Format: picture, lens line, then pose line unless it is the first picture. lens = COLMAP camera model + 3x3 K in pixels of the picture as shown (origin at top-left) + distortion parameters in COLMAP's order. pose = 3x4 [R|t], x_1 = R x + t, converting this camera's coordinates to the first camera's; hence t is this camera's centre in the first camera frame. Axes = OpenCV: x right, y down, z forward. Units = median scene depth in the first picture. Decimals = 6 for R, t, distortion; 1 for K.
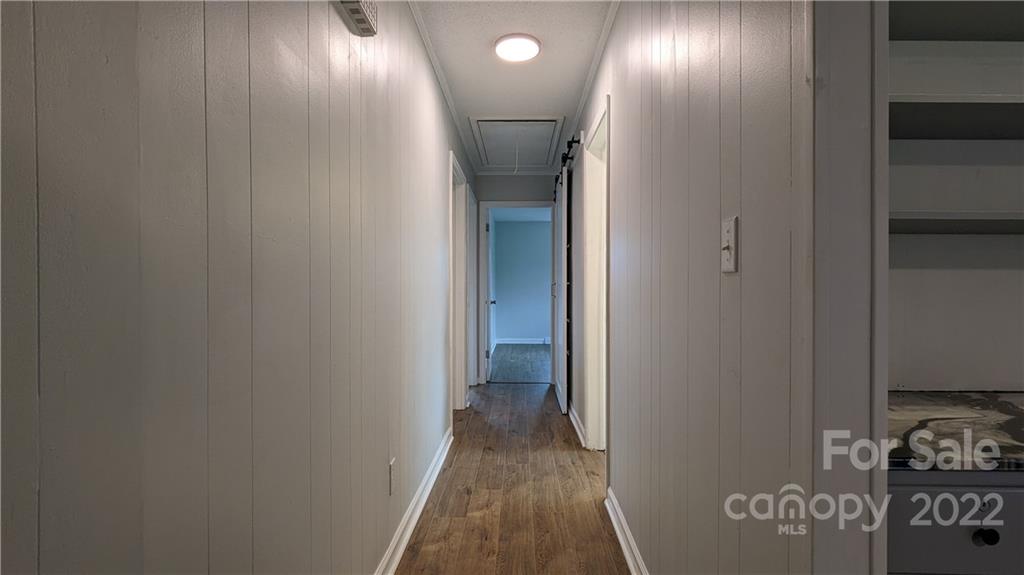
lens RADIAL K [[482.4, 0, 509.3], [0, 482.4, 290.4], [0, 0, 1]] dist [-0.002620, 0.001399]
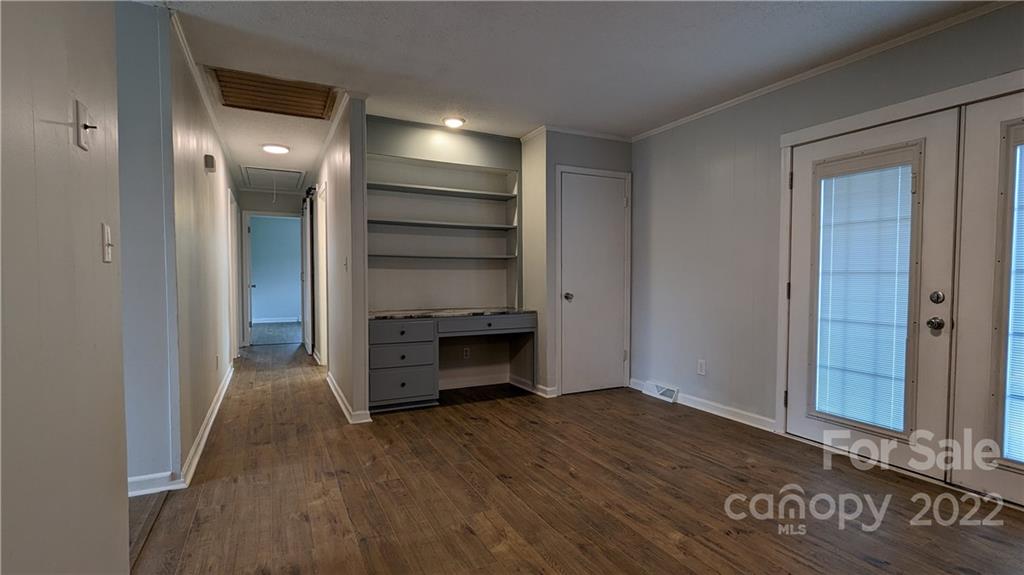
lens RADIAL K [[461.8, 0, 512.0], [0, 461.8, 287.5], [0, 0, 1]] dist [-0.029271, 0.000134]
pose [[0.874593, -0.016100, 0.484590, -0.033772], [0.005378, 0.999709, 0.023507, 0.004314], [-0.484827, -0.017952, 0.874426, -0.668717]]
